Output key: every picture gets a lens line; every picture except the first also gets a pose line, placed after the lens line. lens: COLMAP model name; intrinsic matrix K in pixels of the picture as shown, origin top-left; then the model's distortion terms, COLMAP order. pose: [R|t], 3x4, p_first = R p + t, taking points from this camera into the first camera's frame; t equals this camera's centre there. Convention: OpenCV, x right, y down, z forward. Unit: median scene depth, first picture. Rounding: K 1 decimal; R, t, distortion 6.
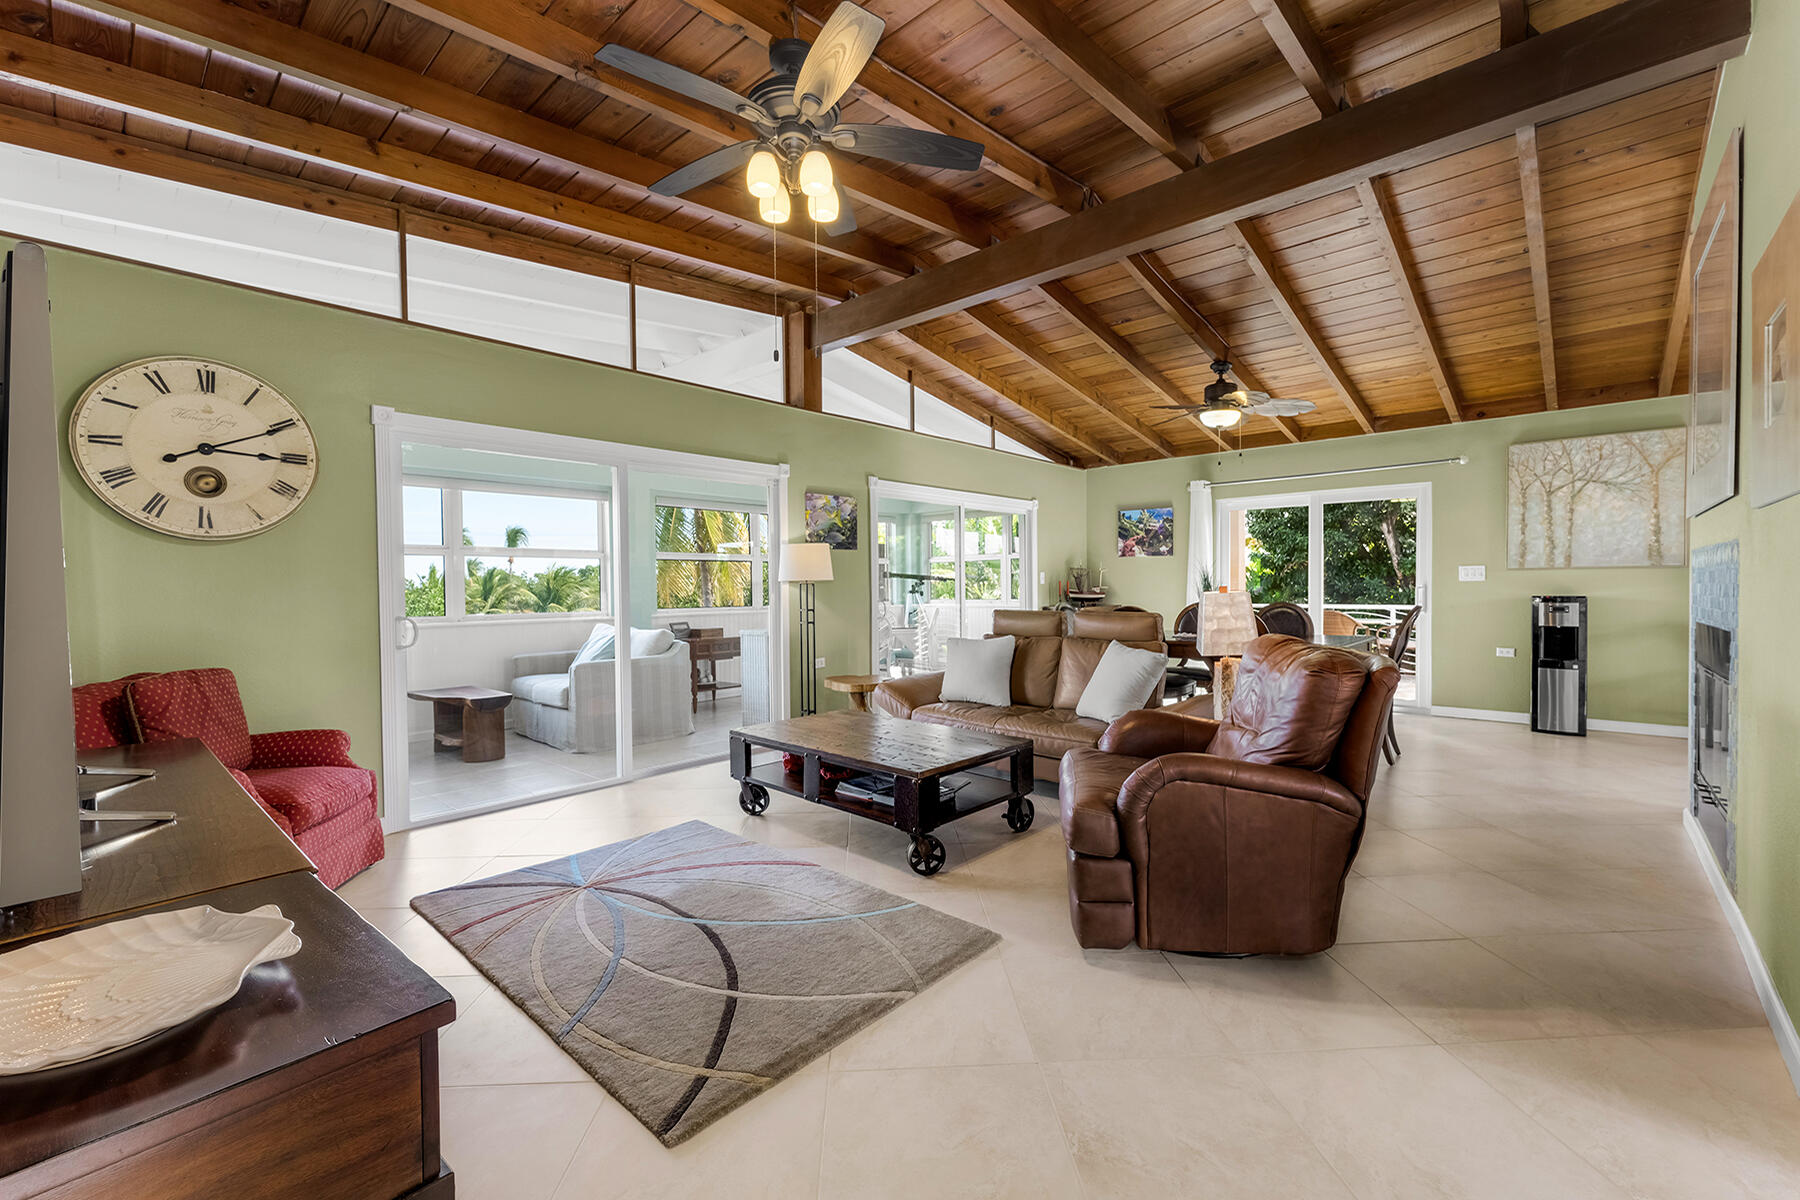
lens RADIAL K [[752.2, 0, 923.2], [0, 752.2, 597.3], [0, 0, 1]] dist [0.002998, -0.001747]
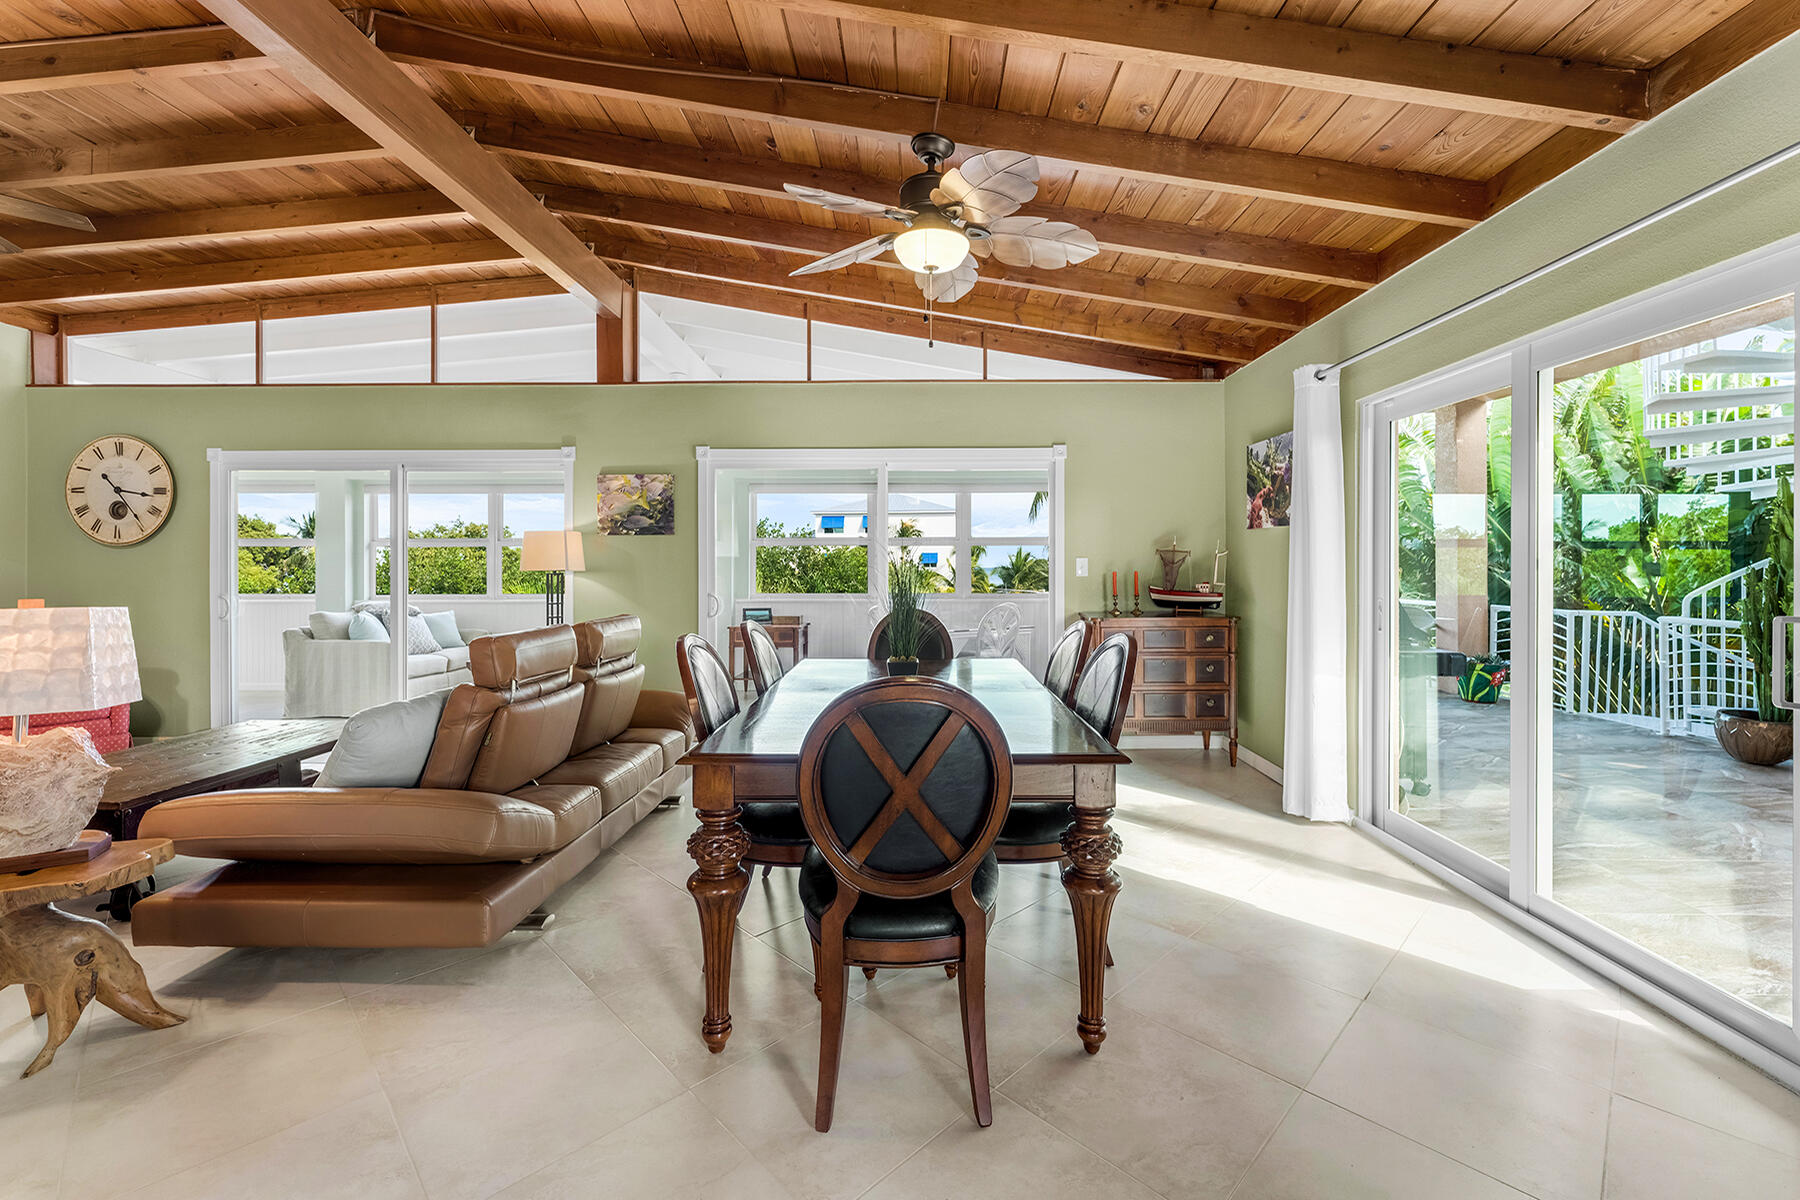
lens RADIAL K [[752.2, 0, 932.6], [0, 752.2, 564.2], [0, 0, 1]] dist [0.002998, -0.001747]
pose [[0.649589, 0.007540, -0.760248, 1.196629], [-0.017932, 0.999825, -0.005406, -0.047609], [0.760074, 0.017144, 0.649610, 1.057155]]
